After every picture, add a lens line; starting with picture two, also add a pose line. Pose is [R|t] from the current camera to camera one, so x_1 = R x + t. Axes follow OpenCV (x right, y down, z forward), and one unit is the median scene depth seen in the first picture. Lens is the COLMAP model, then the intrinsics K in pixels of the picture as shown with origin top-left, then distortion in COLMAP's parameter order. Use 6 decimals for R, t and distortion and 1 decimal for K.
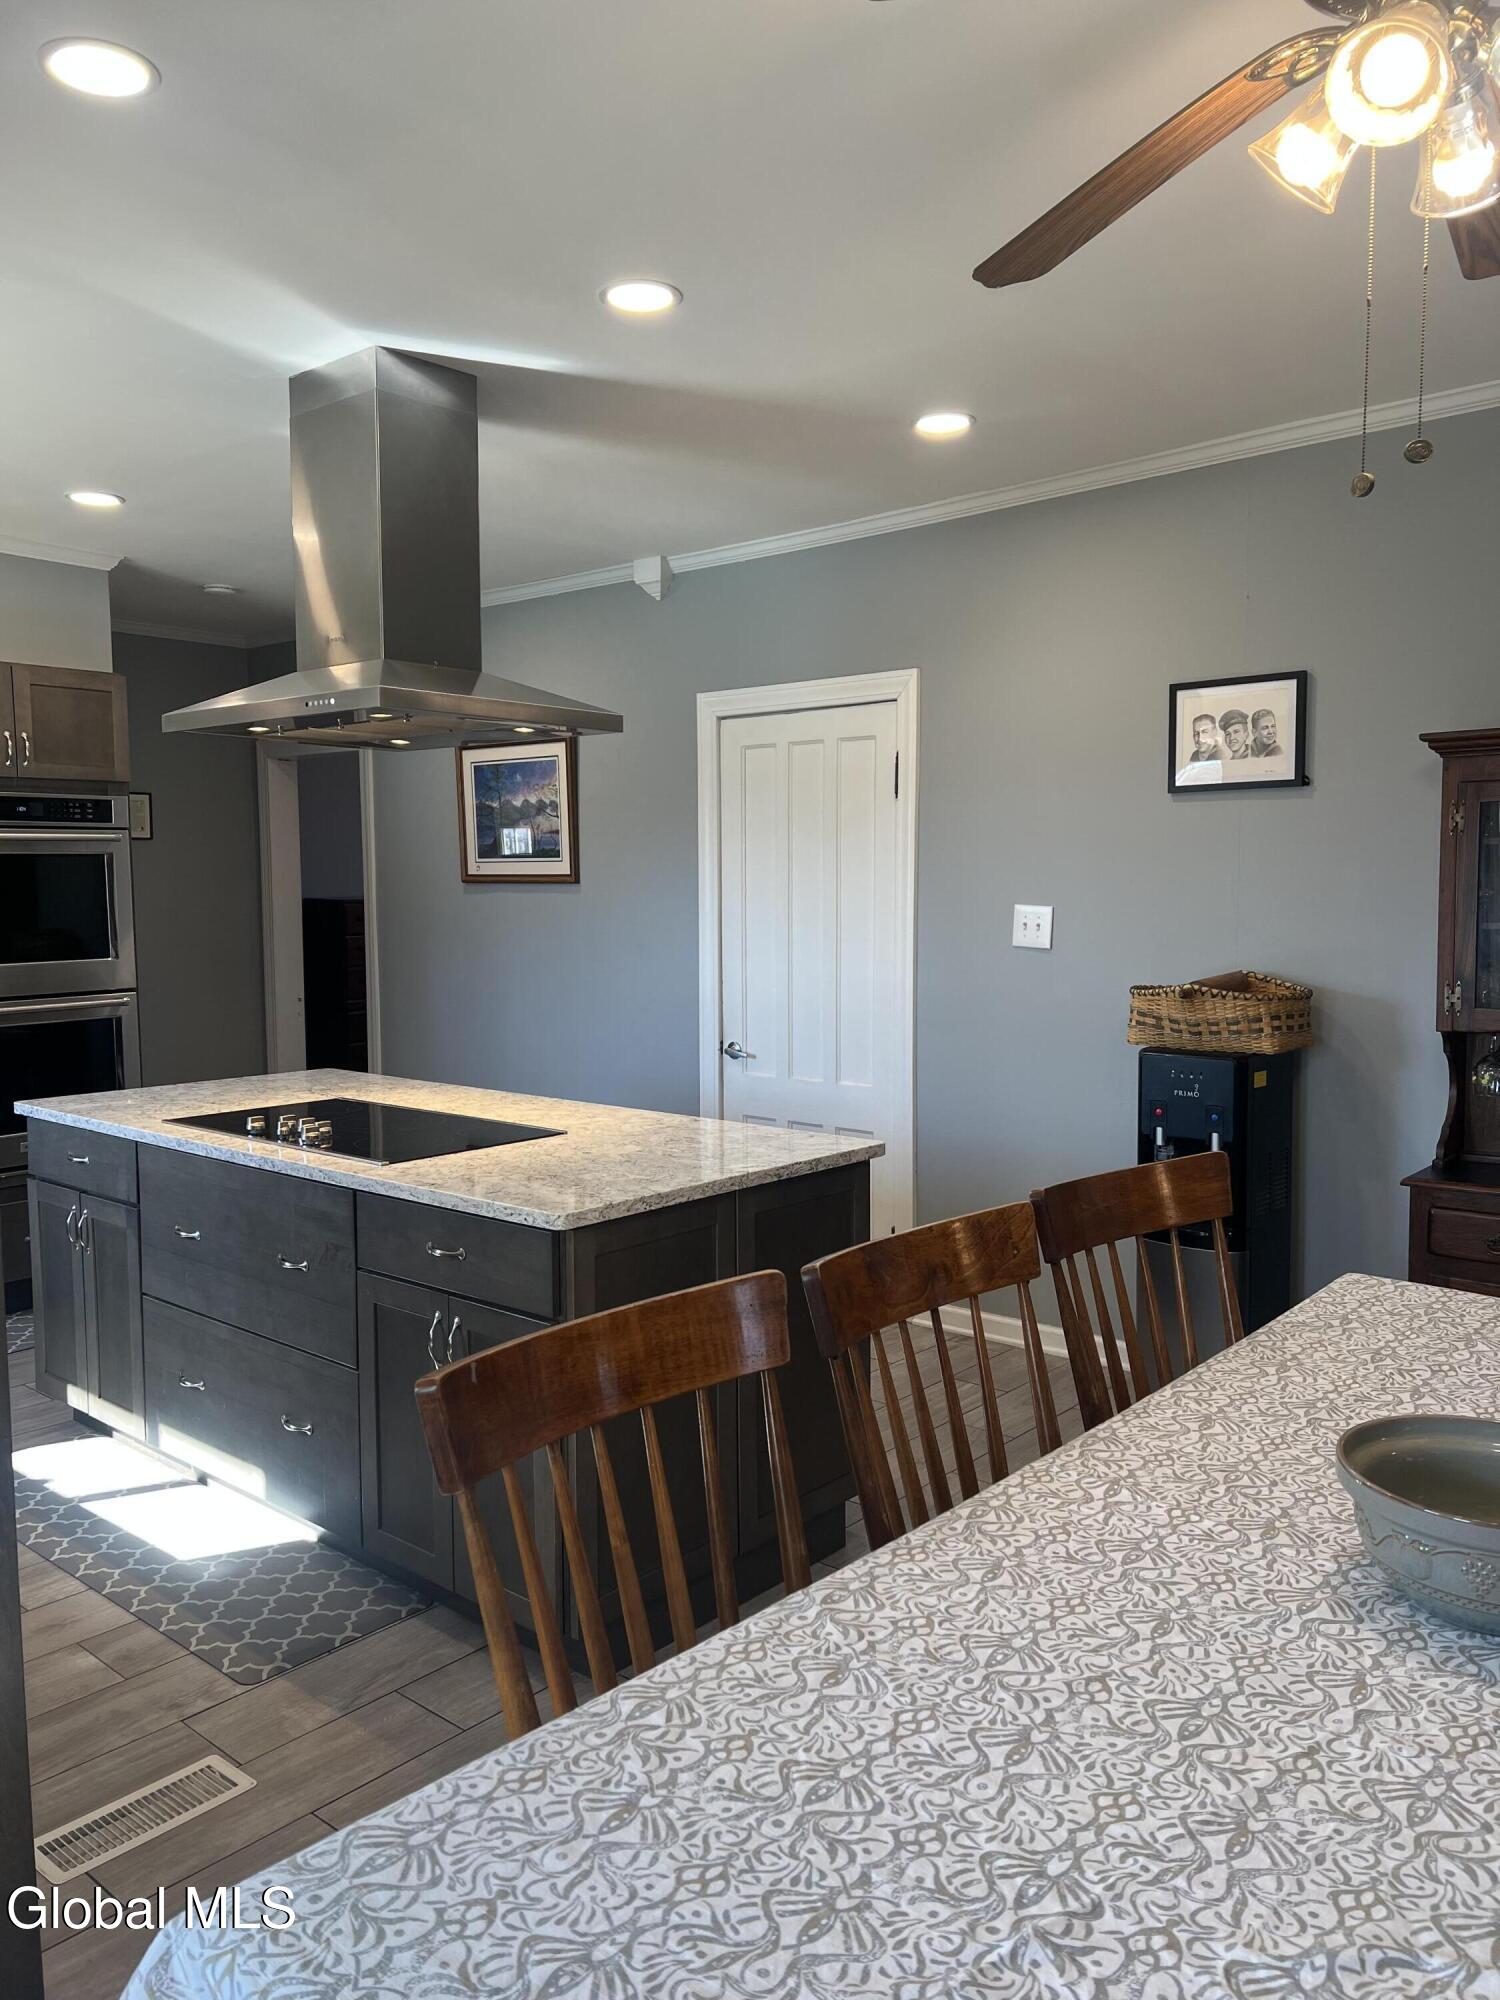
lens RADIAL K [[1502.8, 0, 750.5], [0, 1502.8, 999.7], [0, 0, 1]] dist [0.016467, -0.022259]
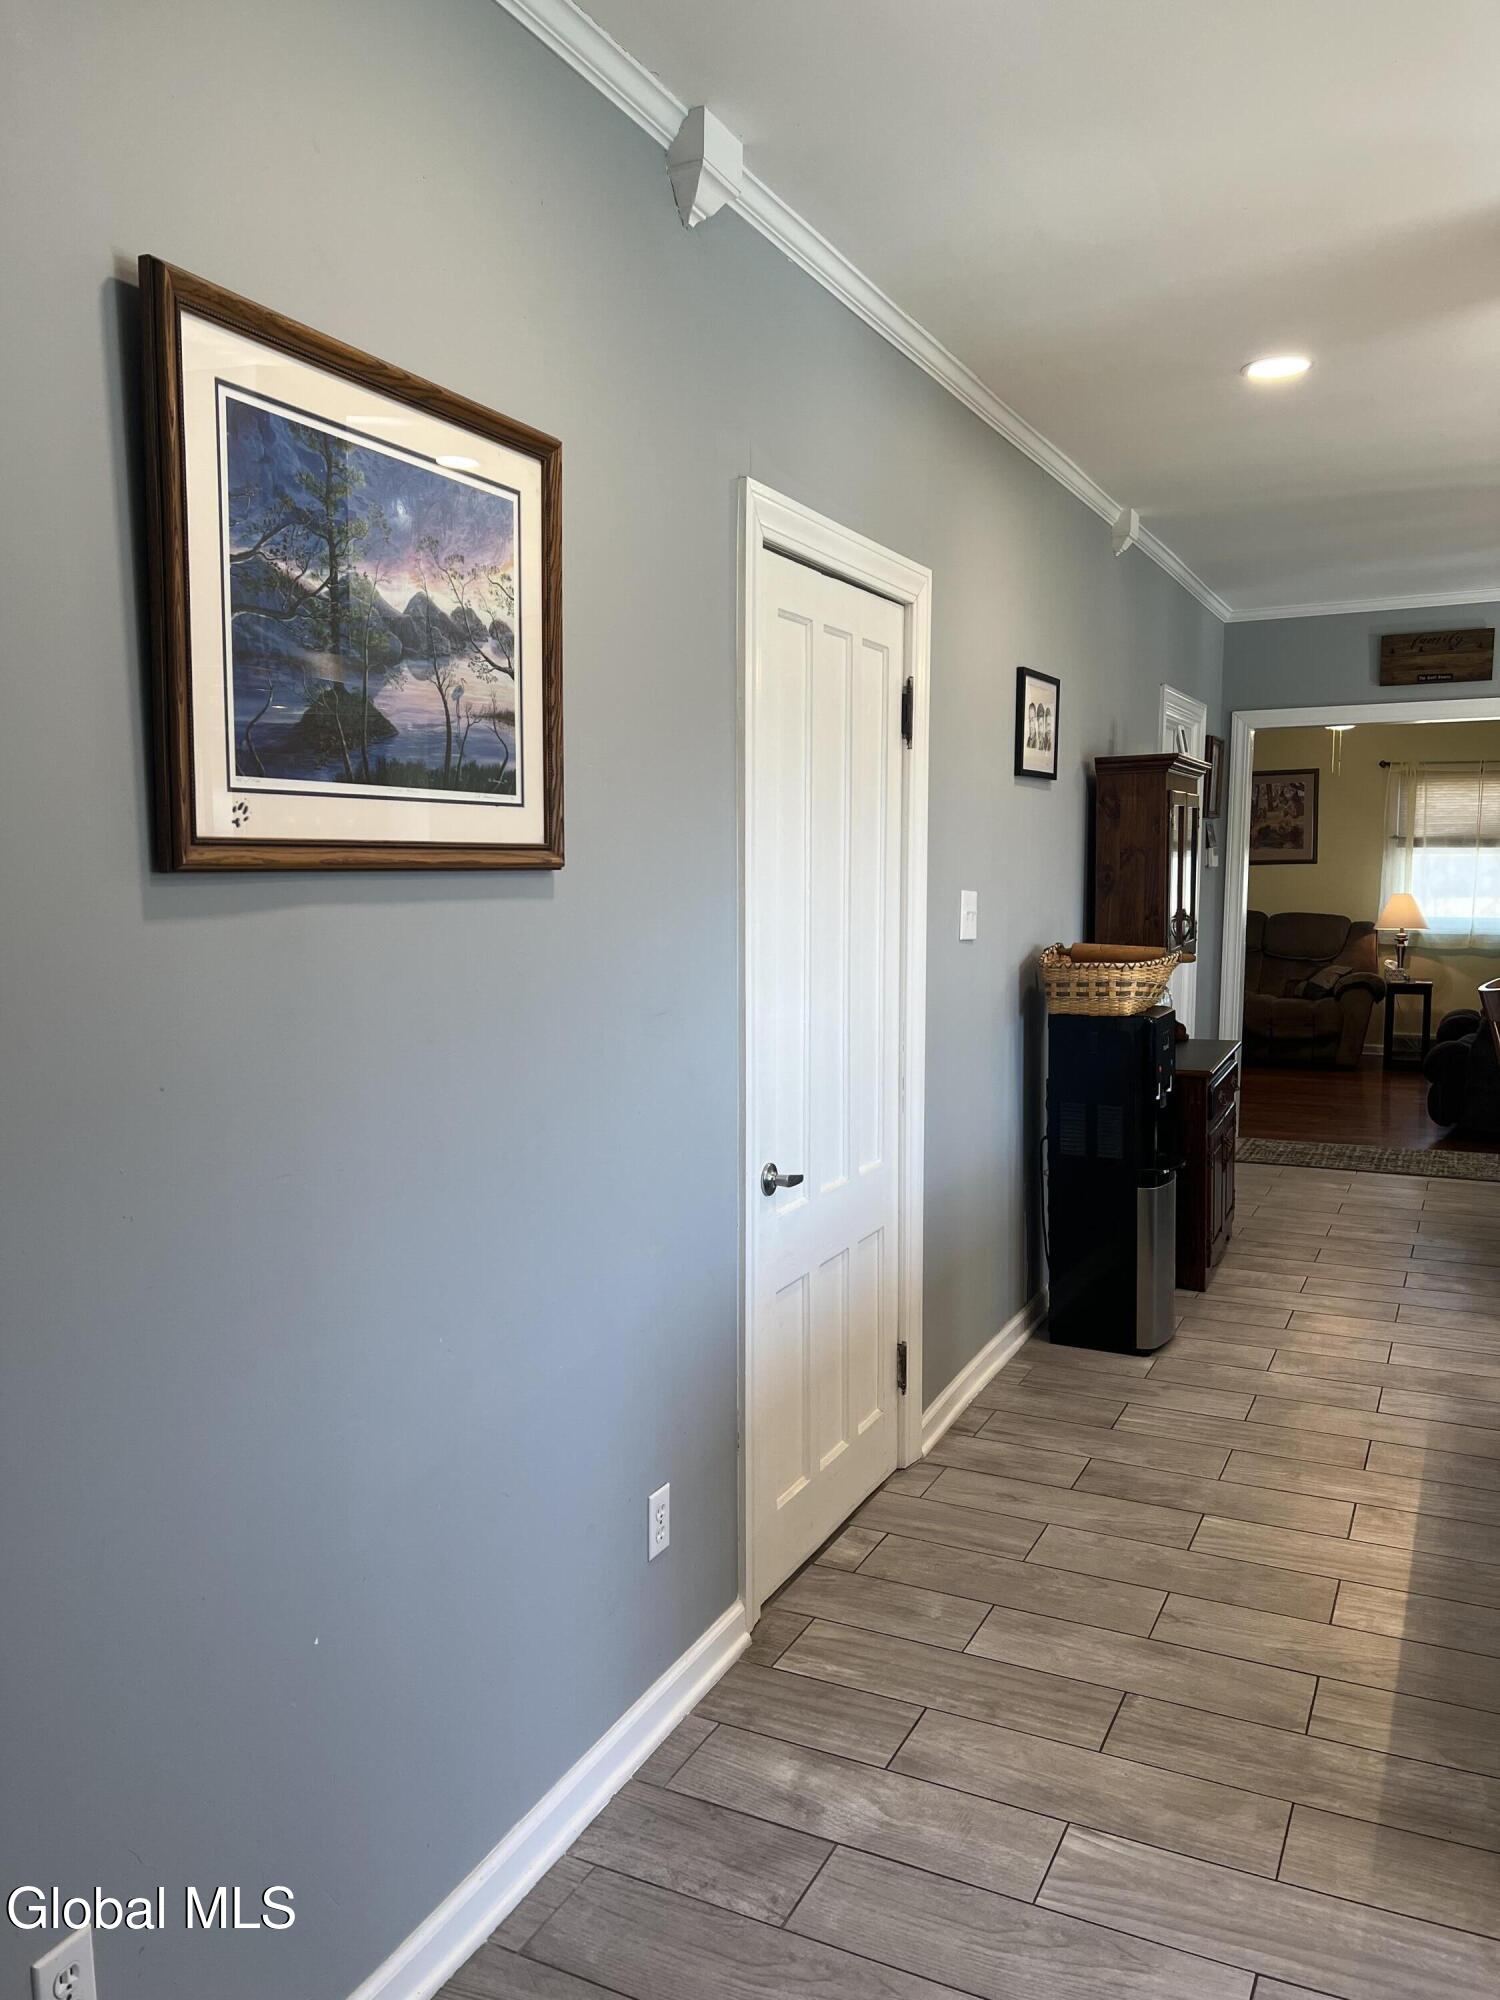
lens RADIAL K [[1502.8, 0, 749.1], [0, 1502.8, 1000.2], [0, 0, 1]] dist [0.016467, -0.022259]
pose [[-0.266528, -0.089506, 0.959662, -0.473742], [0.079763, 0.990215, 0.114508, -0.083187], [-0.960521, 0.107065, -0.256781, 1.043112]]
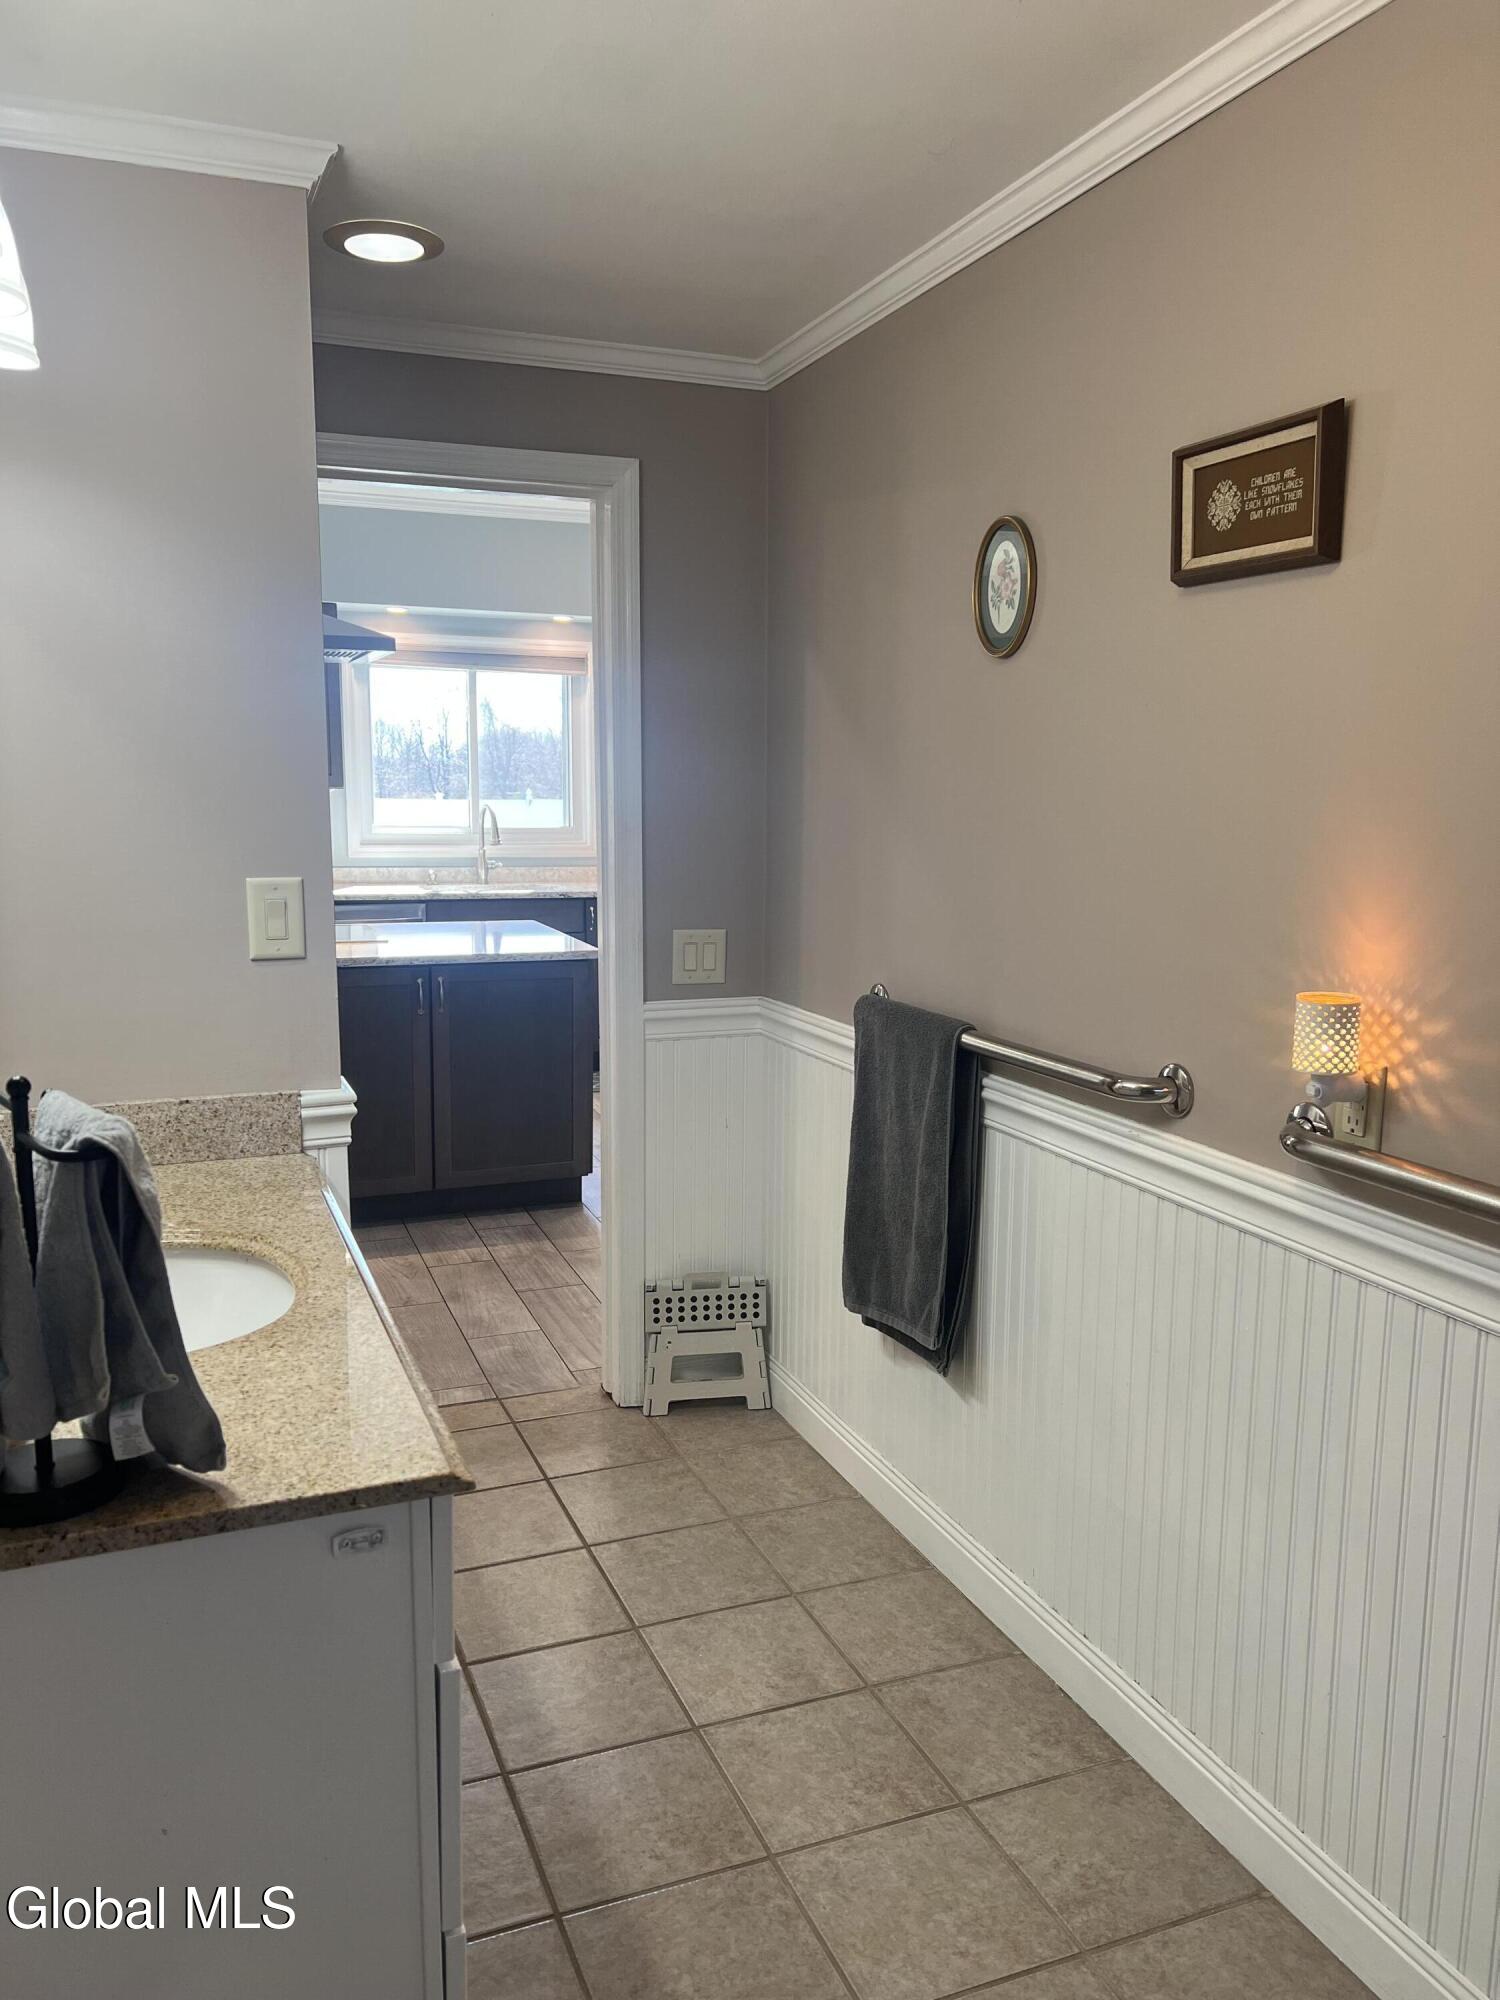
lens RADIAL K [[1502.8, 0, 750.1], [0, 1502.8, 1000.2], [0, 0, 1]] dist [0.016467, -0.022259]
pose [[-0.452916, 0.131901, -0.881742, 0.494785], [-0.076150, 0.979658, 0.185664, -0.095946], [0.888295, 0.151235, -0.433659, 1.234180]]
